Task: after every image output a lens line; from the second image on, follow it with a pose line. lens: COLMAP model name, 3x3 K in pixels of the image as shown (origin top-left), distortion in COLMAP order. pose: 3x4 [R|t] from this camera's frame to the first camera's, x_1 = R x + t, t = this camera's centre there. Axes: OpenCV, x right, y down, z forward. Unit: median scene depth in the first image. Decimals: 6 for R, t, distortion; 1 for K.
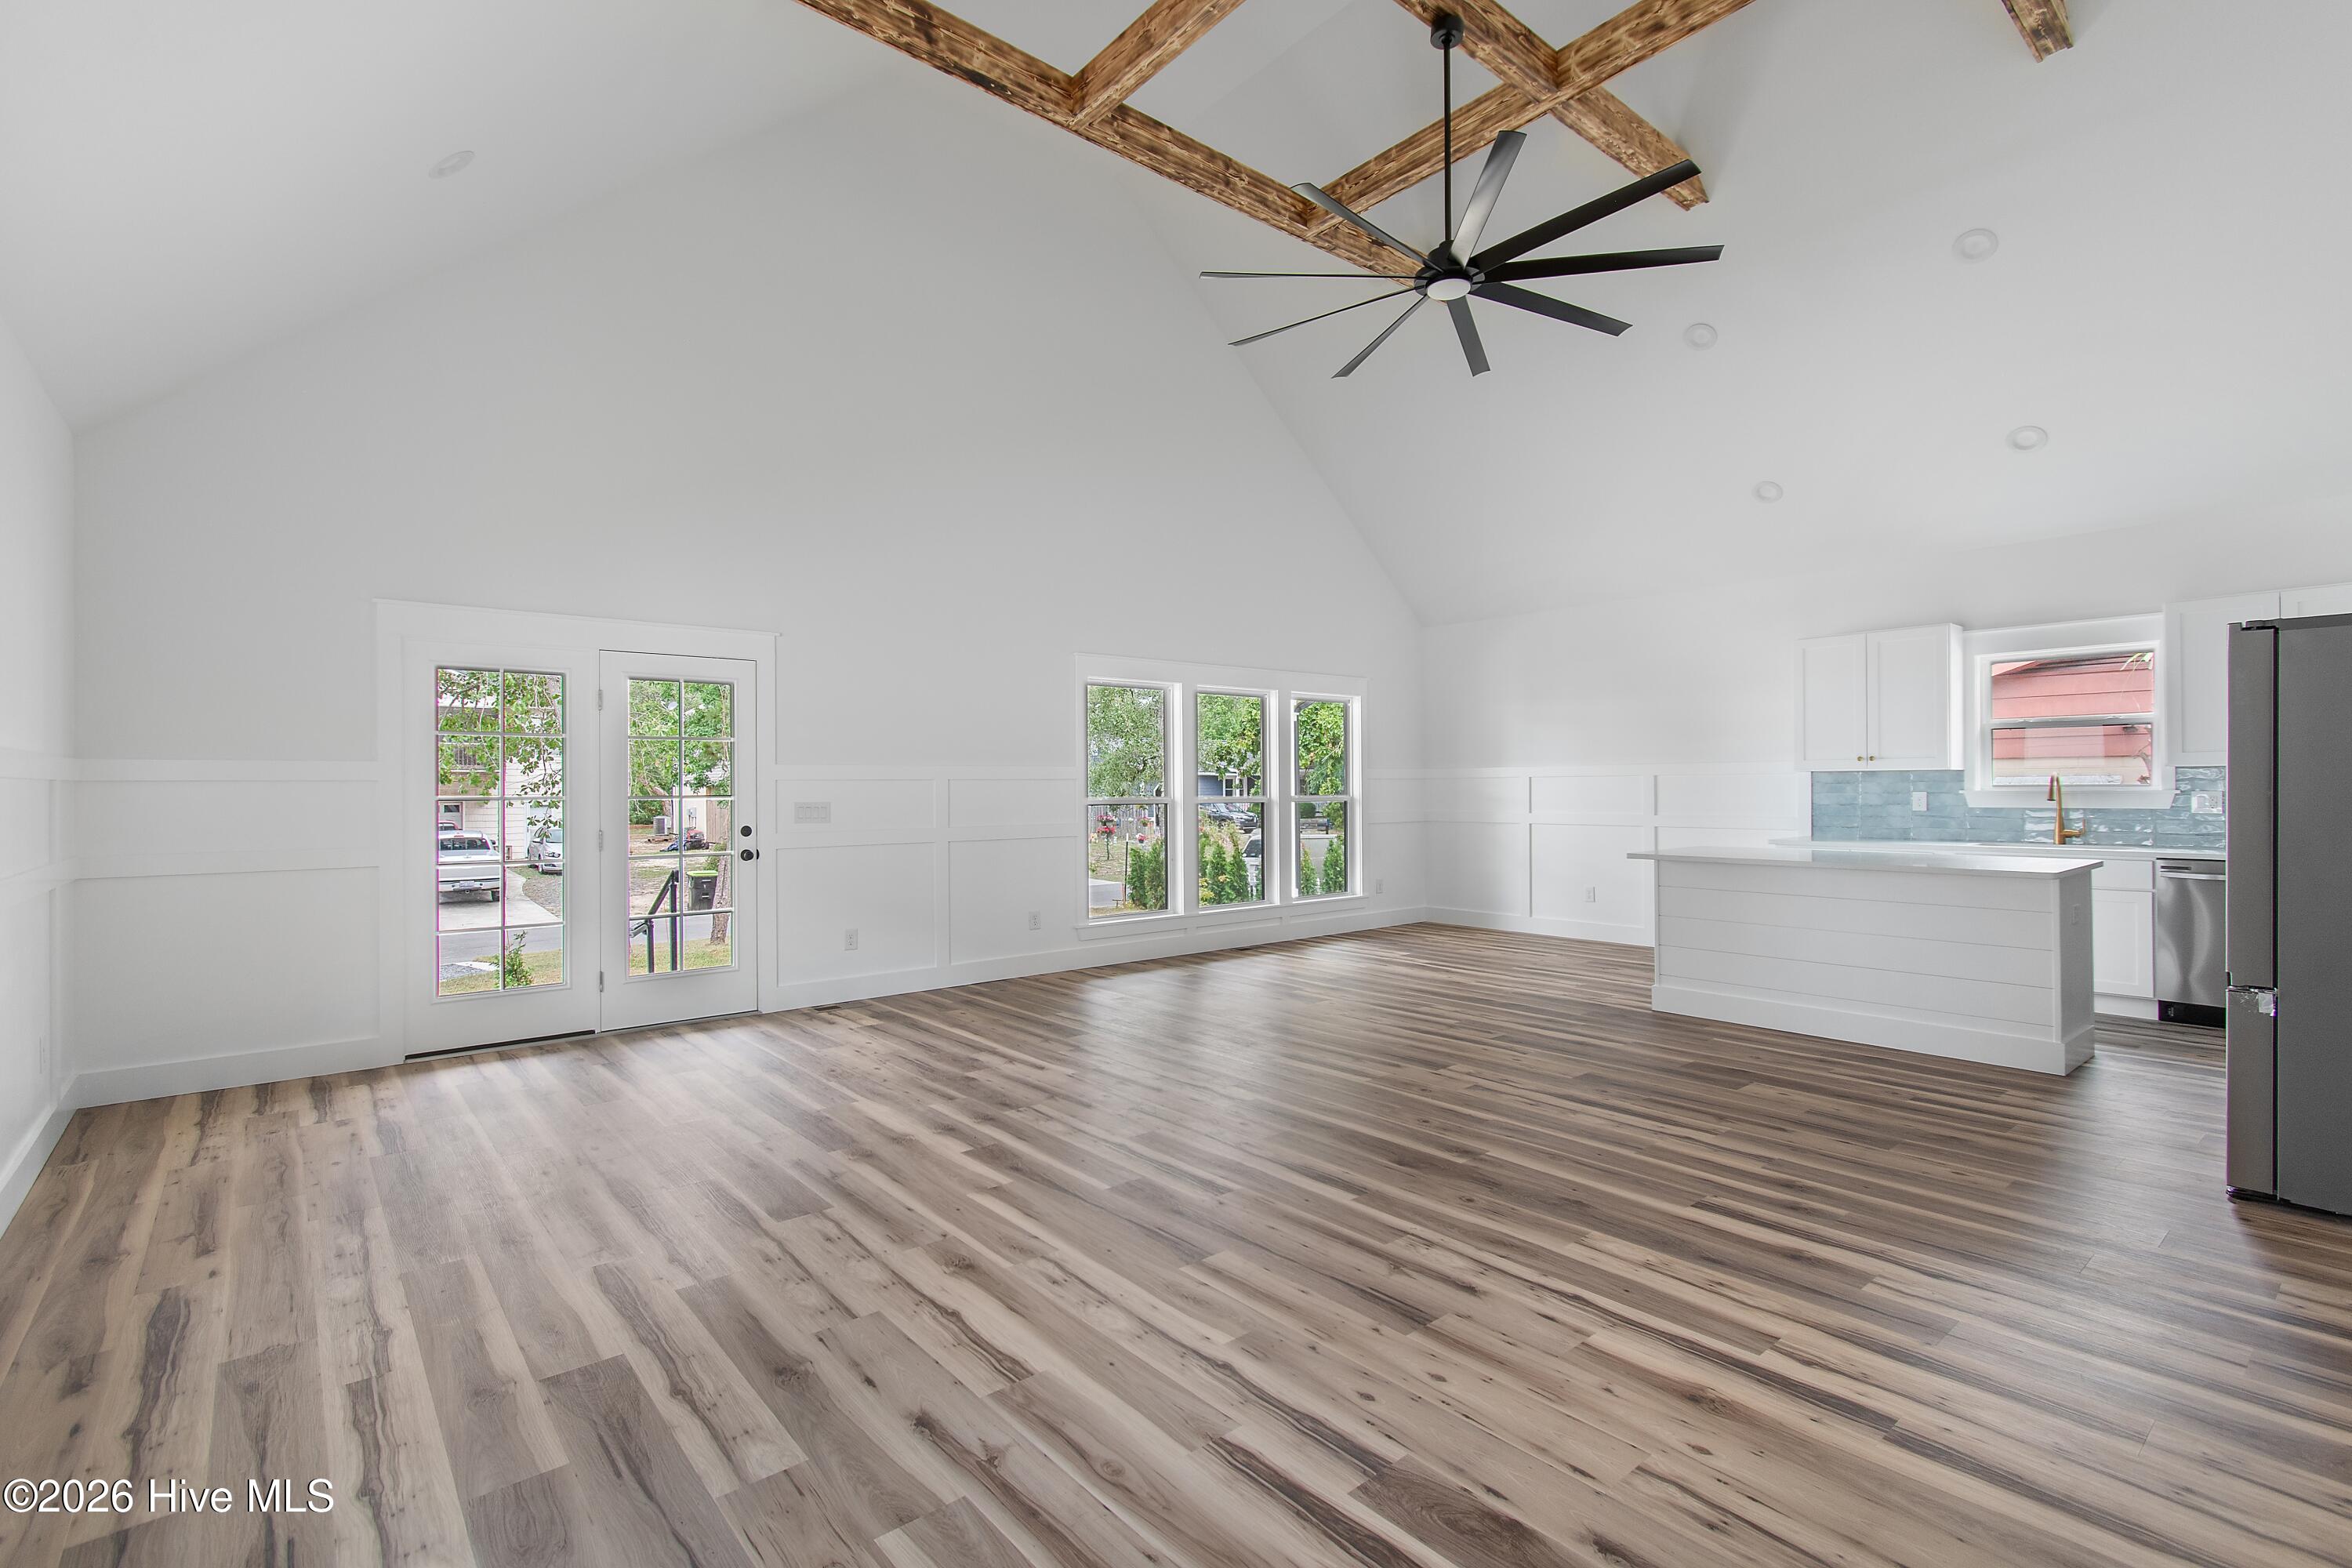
lens RADIAL K [[1054.5, 0, 1169.2], [0, 1054.5, 799.8], [0, 0, 1]] dist [0.008170, -0.002343]
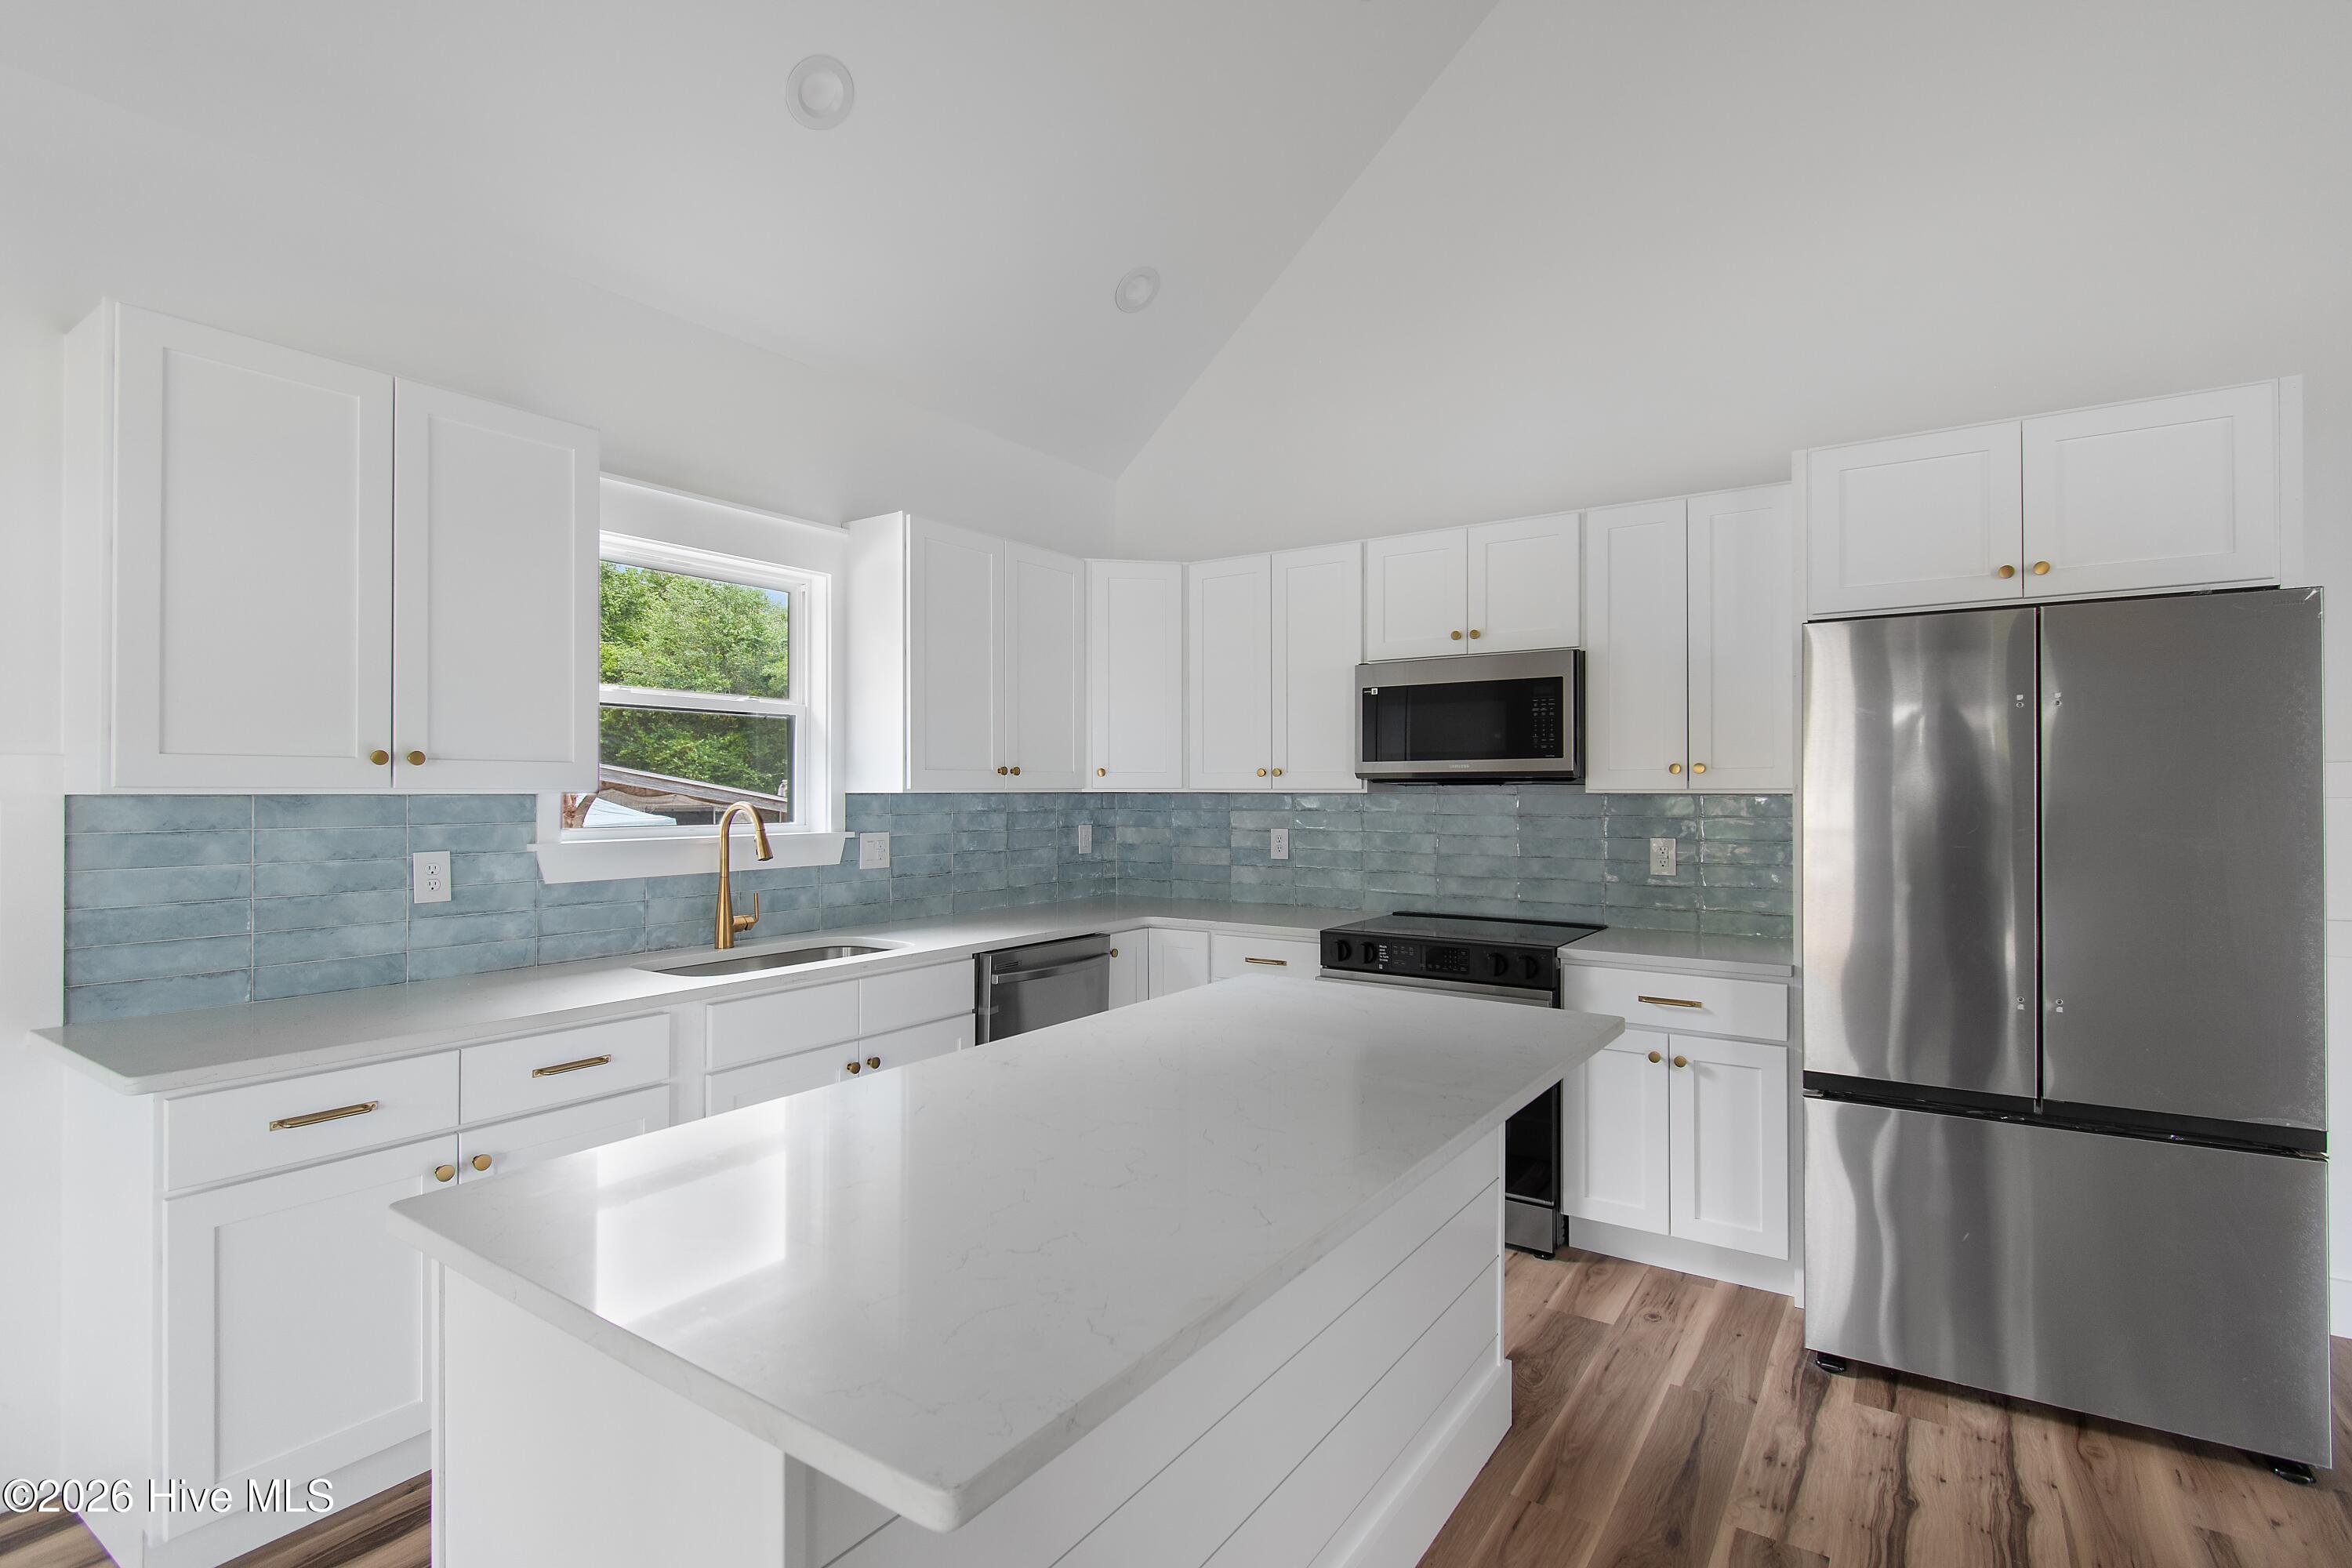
lens RADIAL K [[1112.5, 0, 1180.6], [0, 1112.5, 784.6], [0, 0, 1]] dist [-0.002305, -0.000125]
pose [[-0.286619, 0.010832, 0.957983, 0.471924], [0.016344, 0.999846, -0.006415, -0.043812], [-0.957905, 0.013819, -0.286752, 1.560409]]
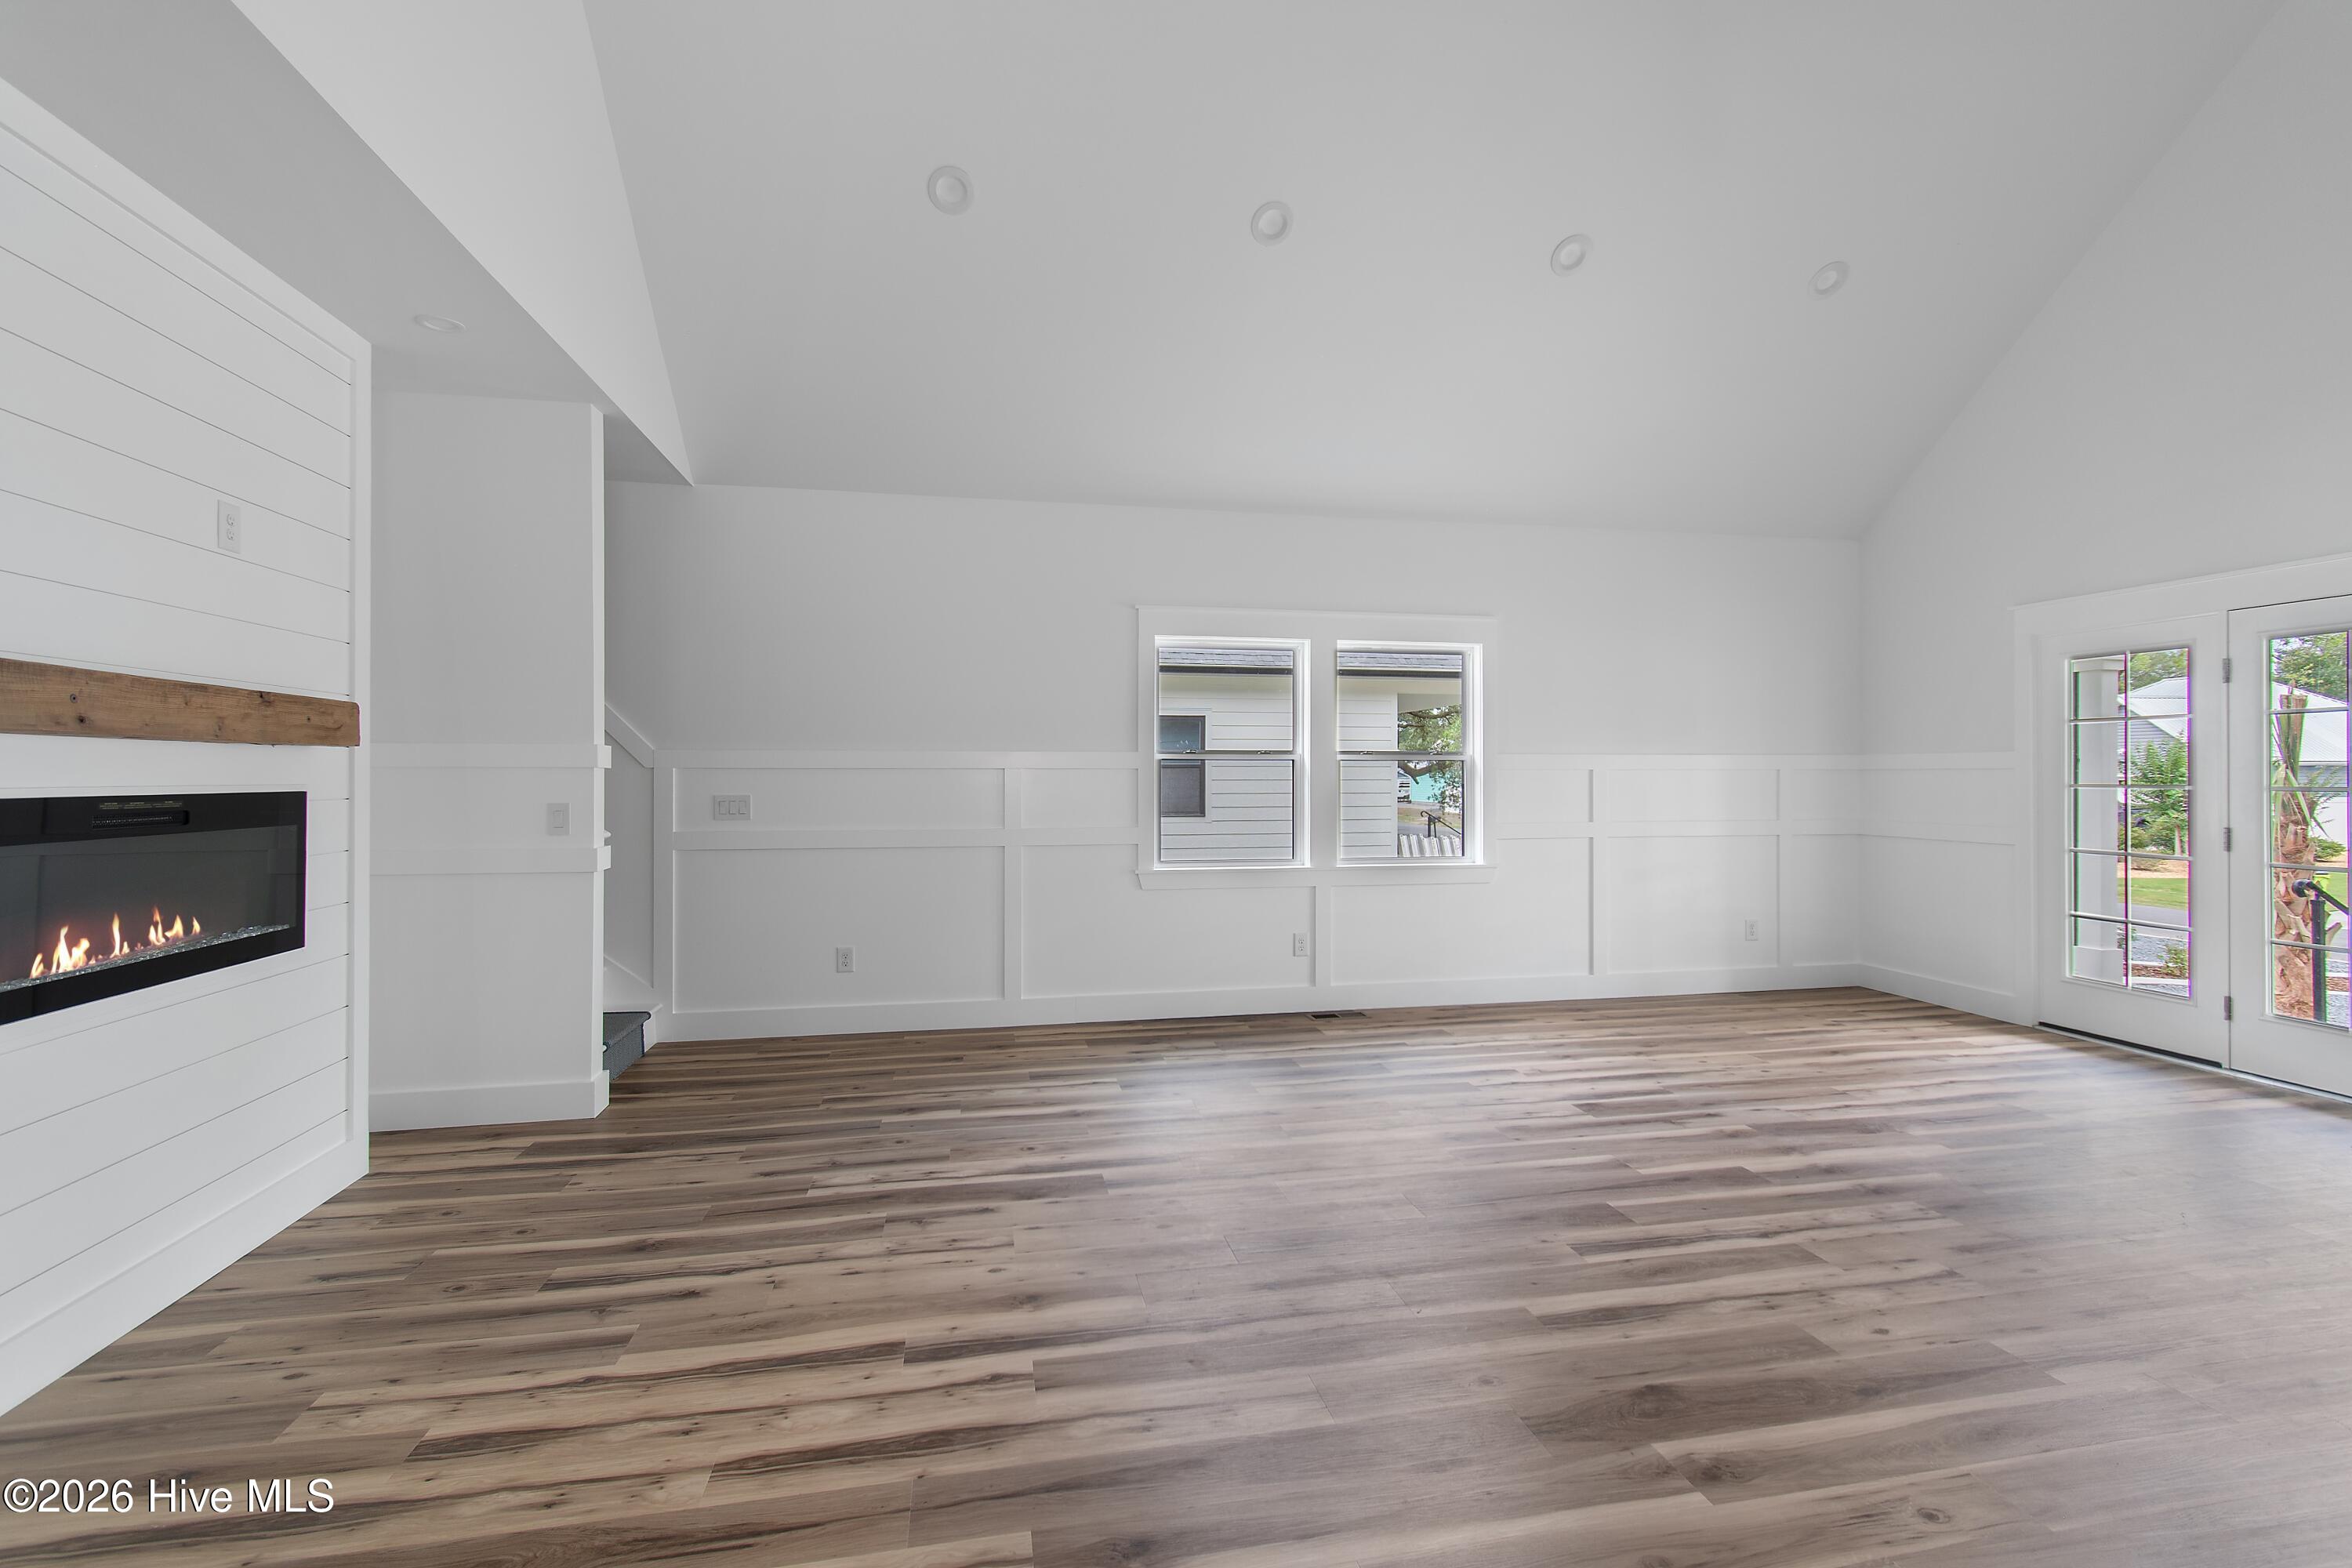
lens RADIAL K [[1054.5, 0, 1176.1], [0, 1054.5, 769.9], [0, 0, 1]] dist [0.008170, -0.002343]
pose [[-0.473427, 0.005147, -0.880818, 0.843853], [-0.005677, 0.999944, 0.008895, -0.022146], [0.880815, 0.009211, -0.473371, 0.980093]]
